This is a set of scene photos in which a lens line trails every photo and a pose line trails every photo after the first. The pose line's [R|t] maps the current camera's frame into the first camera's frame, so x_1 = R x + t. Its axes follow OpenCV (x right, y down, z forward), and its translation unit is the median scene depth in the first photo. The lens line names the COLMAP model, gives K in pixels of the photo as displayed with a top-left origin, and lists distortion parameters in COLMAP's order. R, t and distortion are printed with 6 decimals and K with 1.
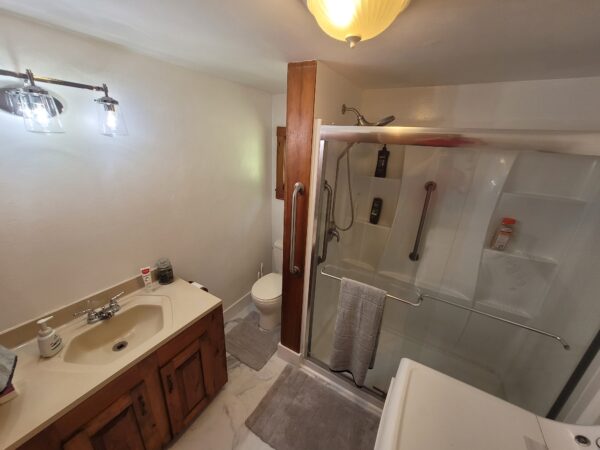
lens RADIAL K [[232.3, 0, 298.6], [0, 232.3, 225.2], [0, 0, 1]] dist [0.002438, -0.000193]
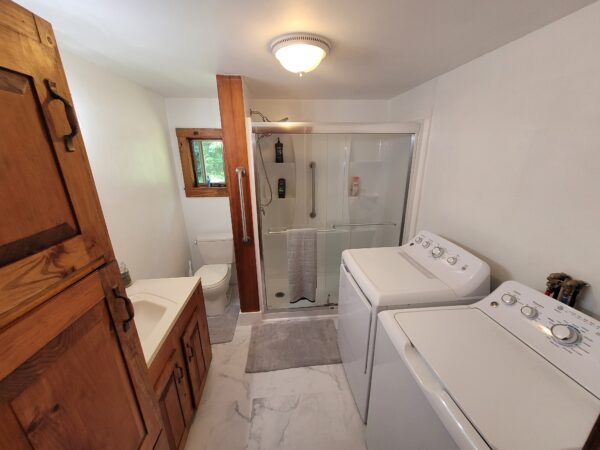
lens RADIAL K [[232.3, 0, 301.7], [0, 232.3, 224.1], [0, 0, 1]] dist [0.002438, -0.000193]
pose [[0.804573, -0.231455, 0.546892, -0.430595], [0.249461, 0.967454, 0.042444, 0.133010], [-0.538917, 0.102279, 0.836127, -0.196807]]
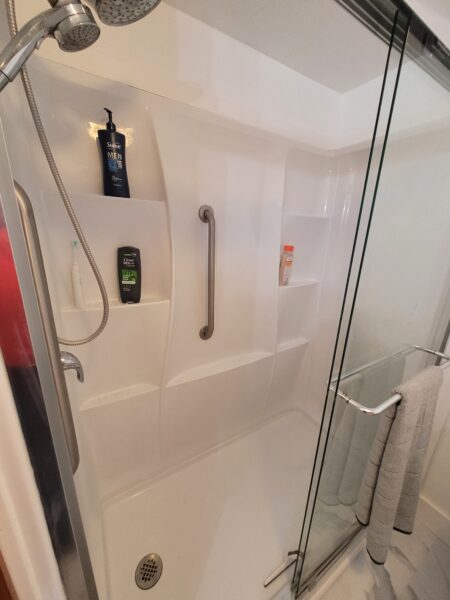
lens RADIAL K [[232.3, 0, 225.9], [0, 232.3, 304.9], [0, 0, 1]] dist [0.002438, -0.000193]
pose [[0.473425, -0.290018, 0.831720, 0.022049], [0.292935, 0.942335, 0.161848, -0.027959], [-0.830697, 0.167017, 0.531081, 0.724334]]
